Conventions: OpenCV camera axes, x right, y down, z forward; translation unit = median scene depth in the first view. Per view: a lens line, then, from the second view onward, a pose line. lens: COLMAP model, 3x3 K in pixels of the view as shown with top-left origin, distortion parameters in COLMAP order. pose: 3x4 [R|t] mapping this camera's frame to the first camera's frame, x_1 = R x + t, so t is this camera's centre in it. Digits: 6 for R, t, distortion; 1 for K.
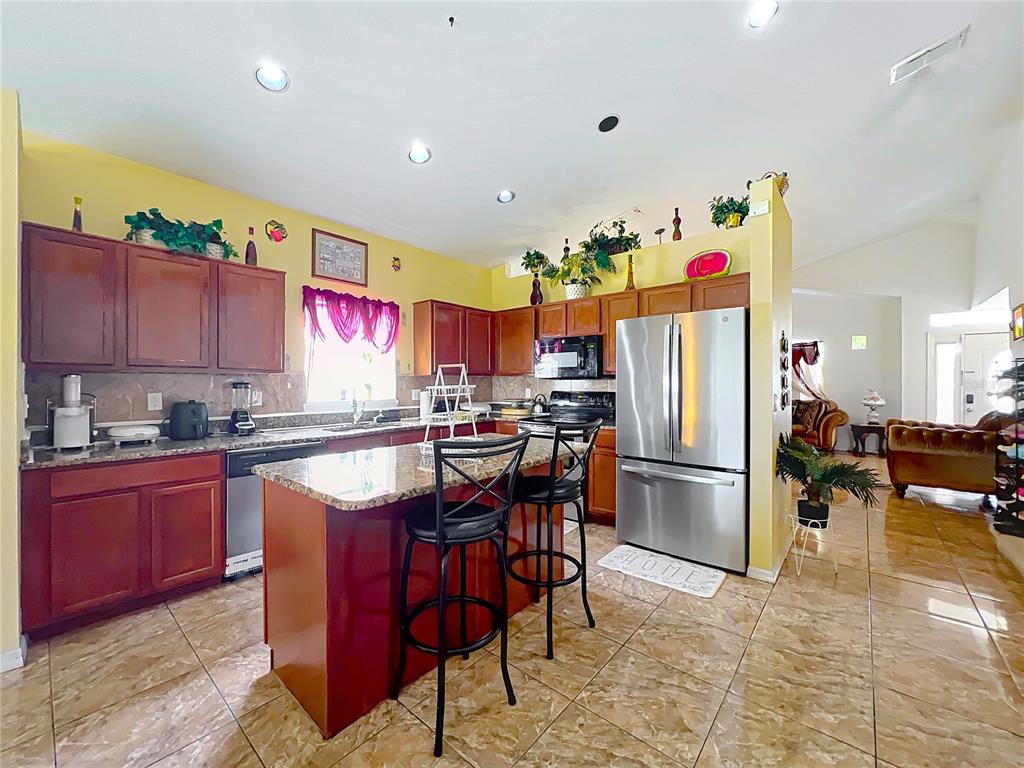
lens RADIAL K [[411.4, 0, 507.8], [0, 411.4, 384.3], [0, 0, 1]] dist [-0.000378, 0.002275]
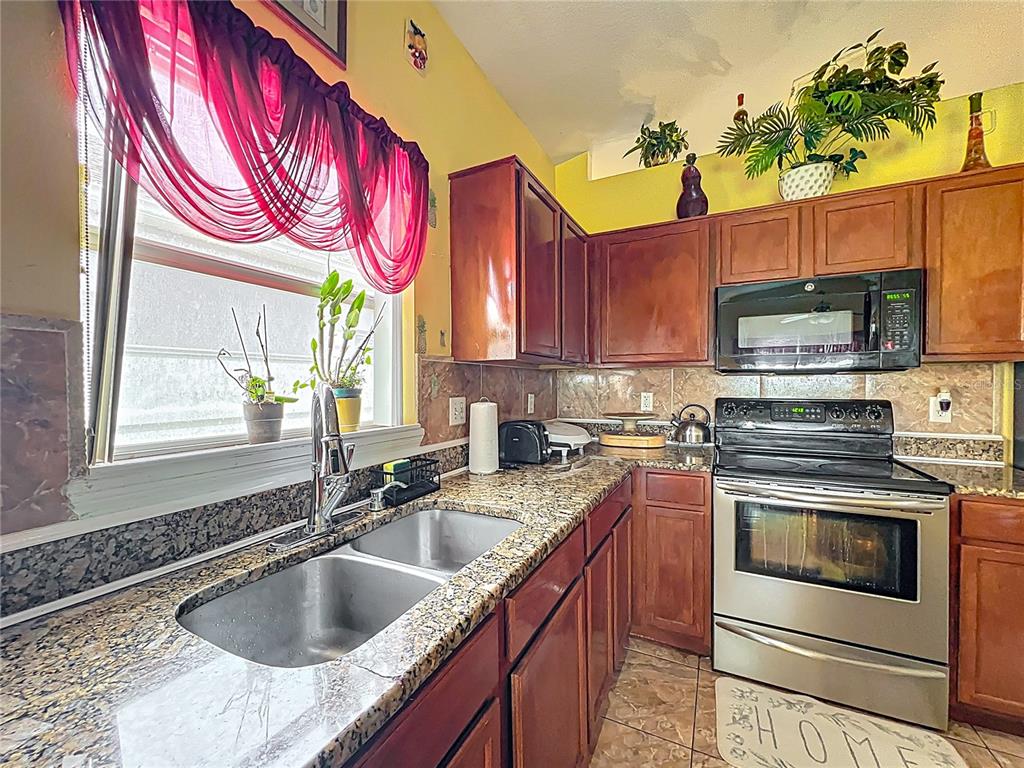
lens RADIAL K [[419.6, 0, 510.1], [0, 419.6, 390.4], [0, 0, 1]] dist [0.000232, 0.000117]
pose [[0.969990, -0.004429, 0.243104, -0.309694], [0.002302, 0.999957, 0.009031, 0.002584], [-0.243134, -0.008200, 0.969958, 0.685961]]
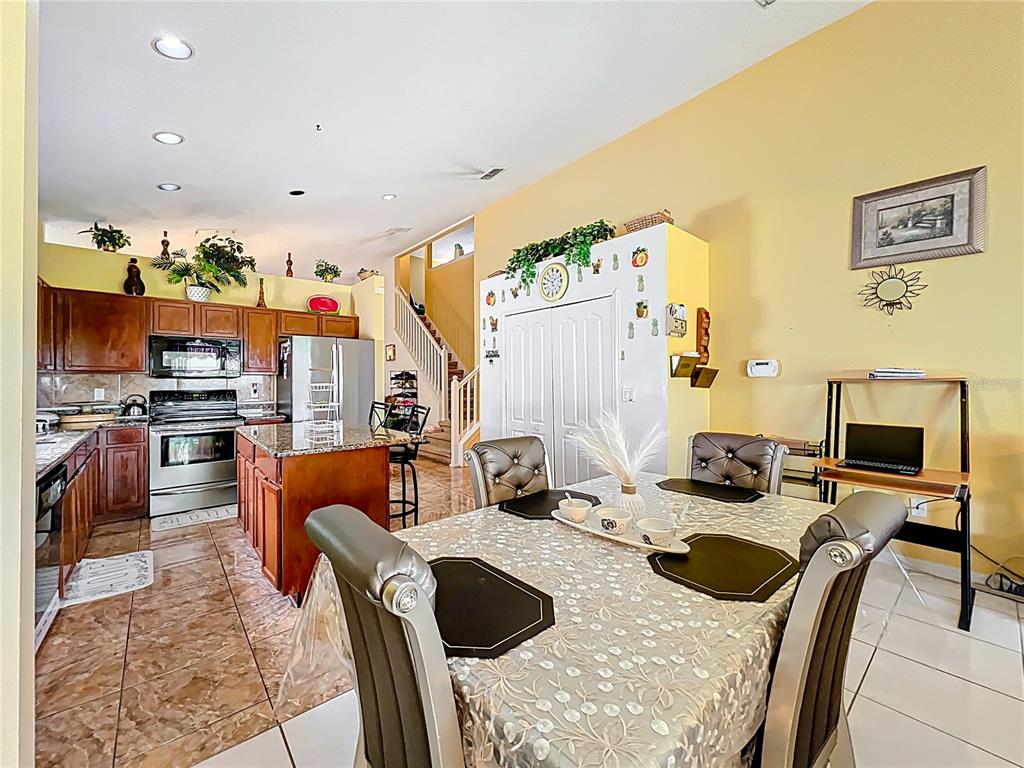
lens RADIAL K [[413.8, 0, 510.8], [0, 413.8, 377.9], [0, 0, 1]] dist [-0.001199, -0.000053]
pose [[0.148297, 0.006824, 0.988919, -0.829531], [0.007244, 0.999942, -0.007986, 0.001064], [-0.988916, 0.008348, 0.148239, 0.077550]]
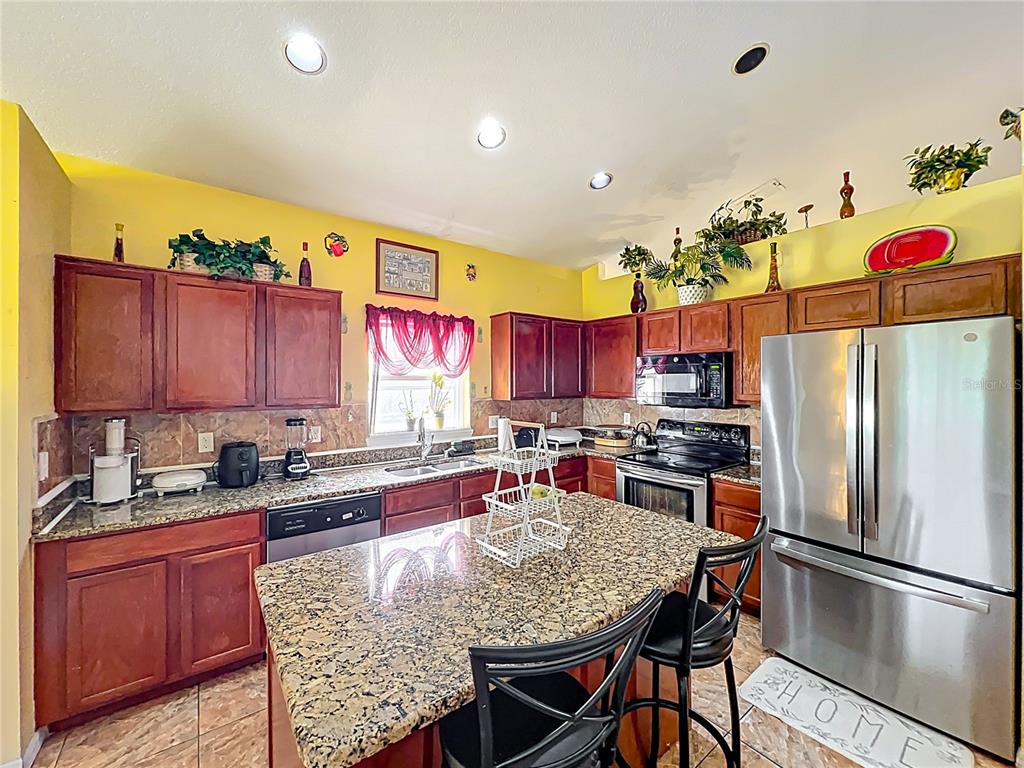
lens RADIAL K [[414.6, 0, 509.9], [0, 414.6, 382.1], [0, 0, 1]] dist [0.000900, 0.000308]
pose [[0.978041, -0.000630, -0.208412, -0.009565], [-0.000145, 0.999993, -0.003700, -0.062747], [0.208413, 0.003649, 0.978034, 0.176896]]
